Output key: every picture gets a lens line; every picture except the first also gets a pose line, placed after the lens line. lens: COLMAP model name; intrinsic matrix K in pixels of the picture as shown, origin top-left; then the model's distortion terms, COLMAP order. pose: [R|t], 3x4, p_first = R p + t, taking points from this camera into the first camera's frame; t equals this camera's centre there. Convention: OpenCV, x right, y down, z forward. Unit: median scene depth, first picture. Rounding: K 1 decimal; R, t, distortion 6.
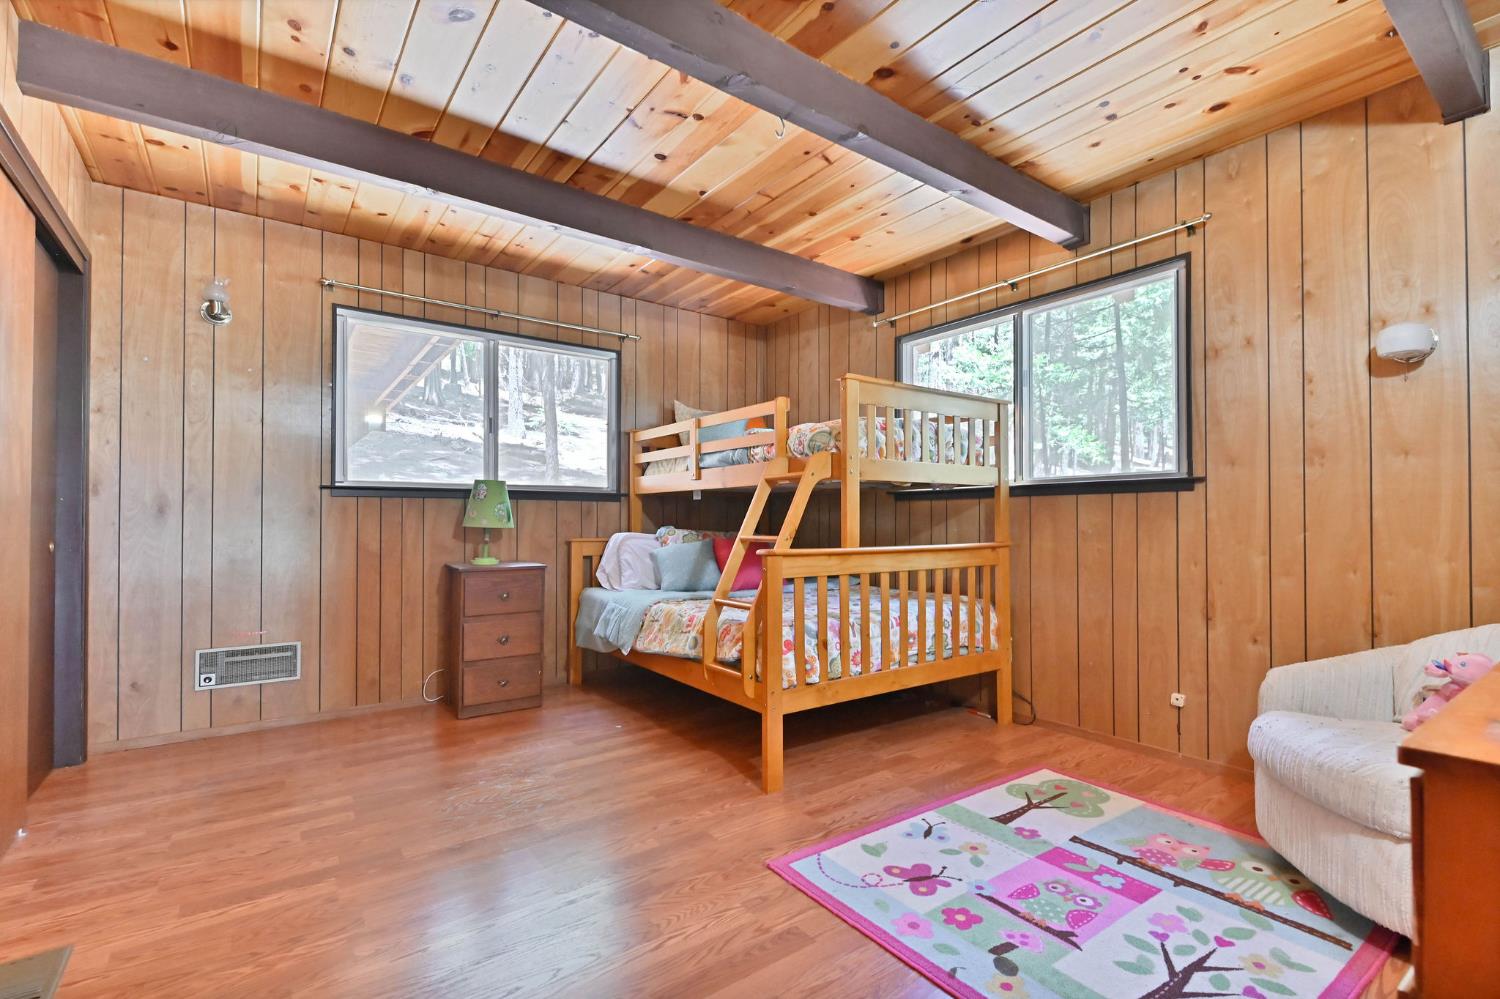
lens RADIAL K [[653.9, 0, 747.8], [0, 653.9, 513.7], [0, 0, 1]] dist [0.019272, -0.010693]
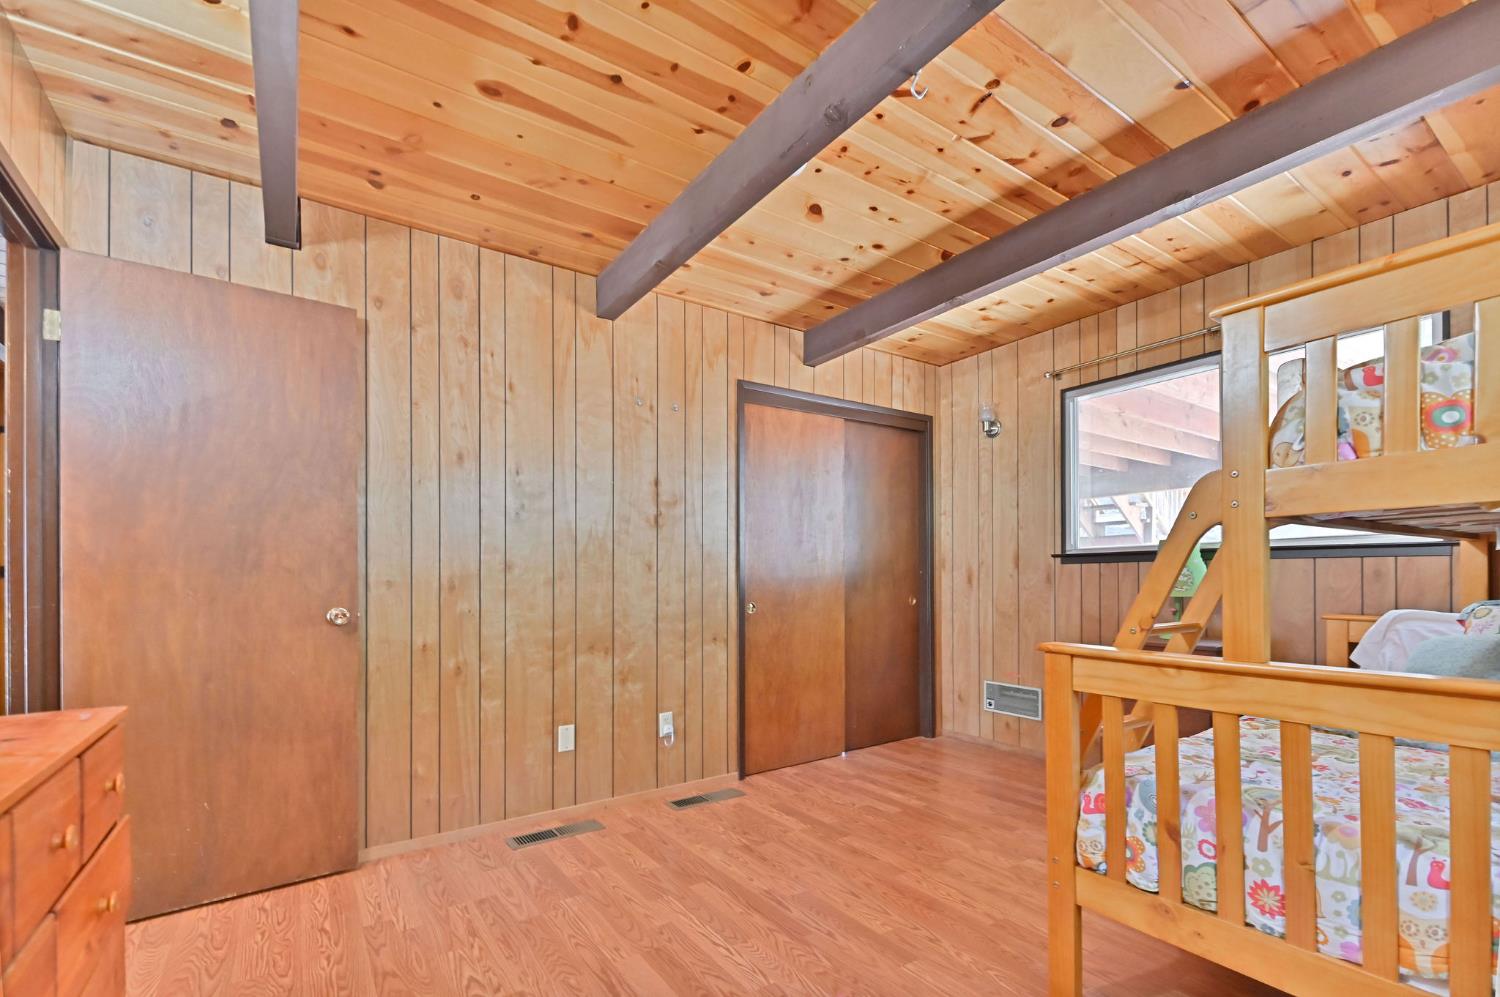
lens RADIAL K [[653.9, 0, 739.2], [0, 653.9, 572.8], [0, 0, 1]] dist [0.019272, -0.010693]
pose [[-0.016184, -0.008942, -0.999829, 0.616810], [0.017519, 0.999804, -0.009225, -0.013816], [0.999716, -0.017665, -0.016024, 0.603252]]
